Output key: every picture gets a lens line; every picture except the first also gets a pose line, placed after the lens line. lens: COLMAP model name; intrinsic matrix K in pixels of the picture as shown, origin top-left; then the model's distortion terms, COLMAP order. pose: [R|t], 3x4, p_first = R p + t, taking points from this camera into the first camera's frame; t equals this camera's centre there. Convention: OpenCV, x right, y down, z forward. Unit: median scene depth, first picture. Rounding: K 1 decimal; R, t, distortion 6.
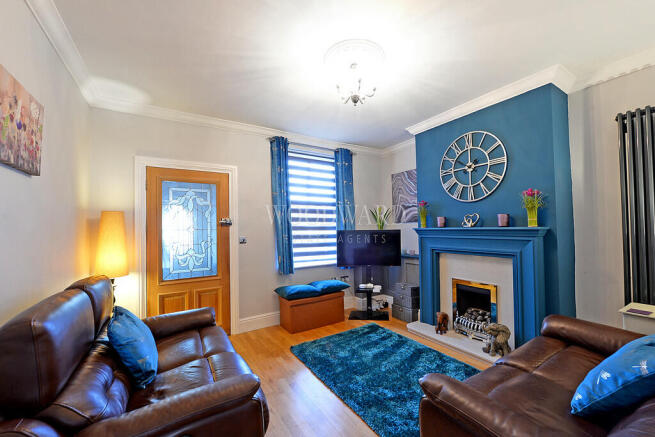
lens RADIAL K [[265.9, 0, 336.3], [0, 265.9, 220.4], [0, 0, 1]] dist [-0.003269, -0.000204]
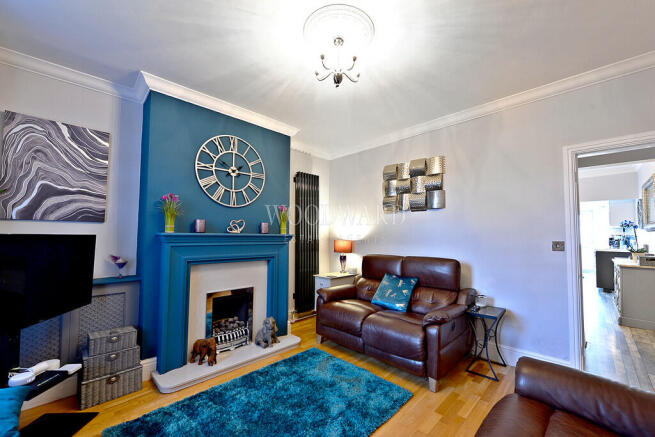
lens RADIAL K [[265.9, 0, 336.3], [0, 265.9, 220.4], [0, 0, 1]] dist [-0.003269, -0.000204]
pose [[-0.229475, 0.061280, 0.971383, -0.501195], [-0.037479, 0.996720, -0.071732, 0.032168], [-0.972593, -0.052867, -0.226426, 0.820253]]
